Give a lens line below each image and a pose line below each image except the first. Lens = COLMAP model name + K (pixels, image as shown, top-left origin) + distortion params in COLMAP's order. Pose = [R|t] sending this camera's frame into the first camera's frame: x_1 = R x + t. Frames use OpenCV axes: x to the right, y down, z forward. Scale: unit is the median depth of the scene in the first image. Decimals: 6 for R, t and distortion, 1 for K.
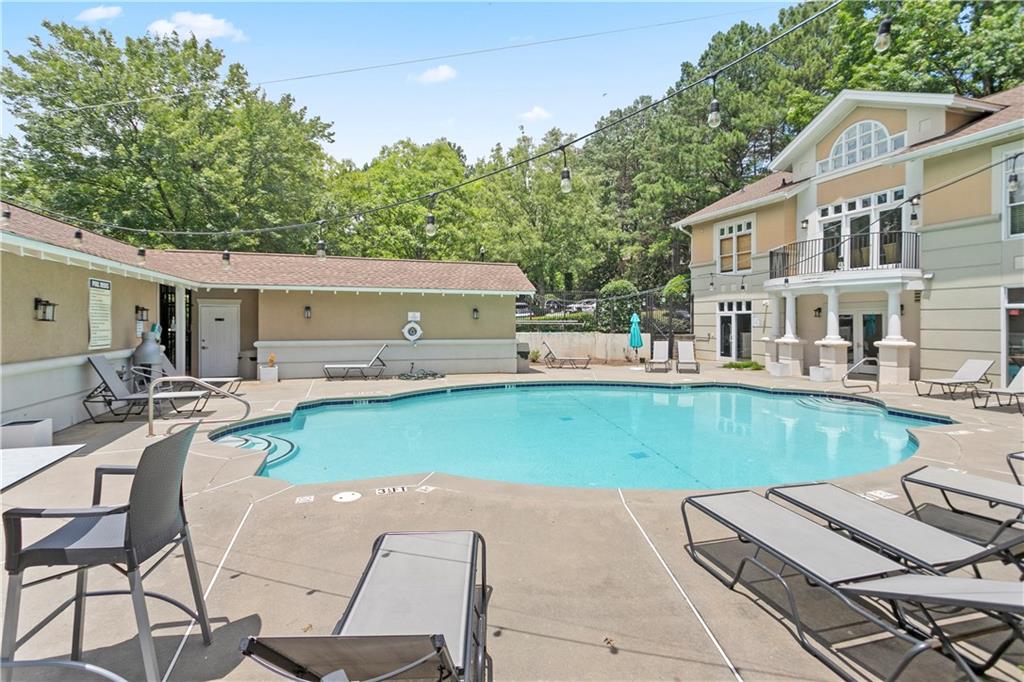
lens RADIAL K [[489.4, 0, 512.0], [0, 489.4, 330.1], [0, 0, 1]] dist [-0.001088, 0.000278]
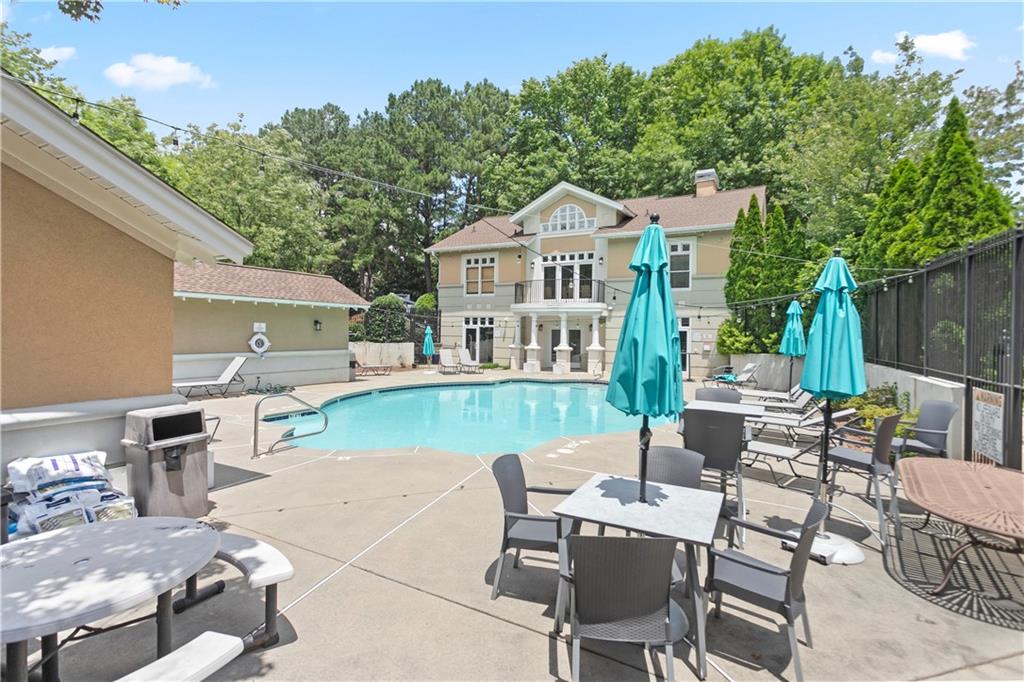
lens RADIAL K [[489.4, 0, 513.7], [0, 489.4, 344.7], [0, 0, 1]] dist [-0.001088, 0.000278]
pose [[0.738074, -0.010962, 0.674631, -0.407201], [0.000356, 0.999874, 0.015858, -0.008072], [-0.674720, -0.011464, 0.737985, -0.019288]]
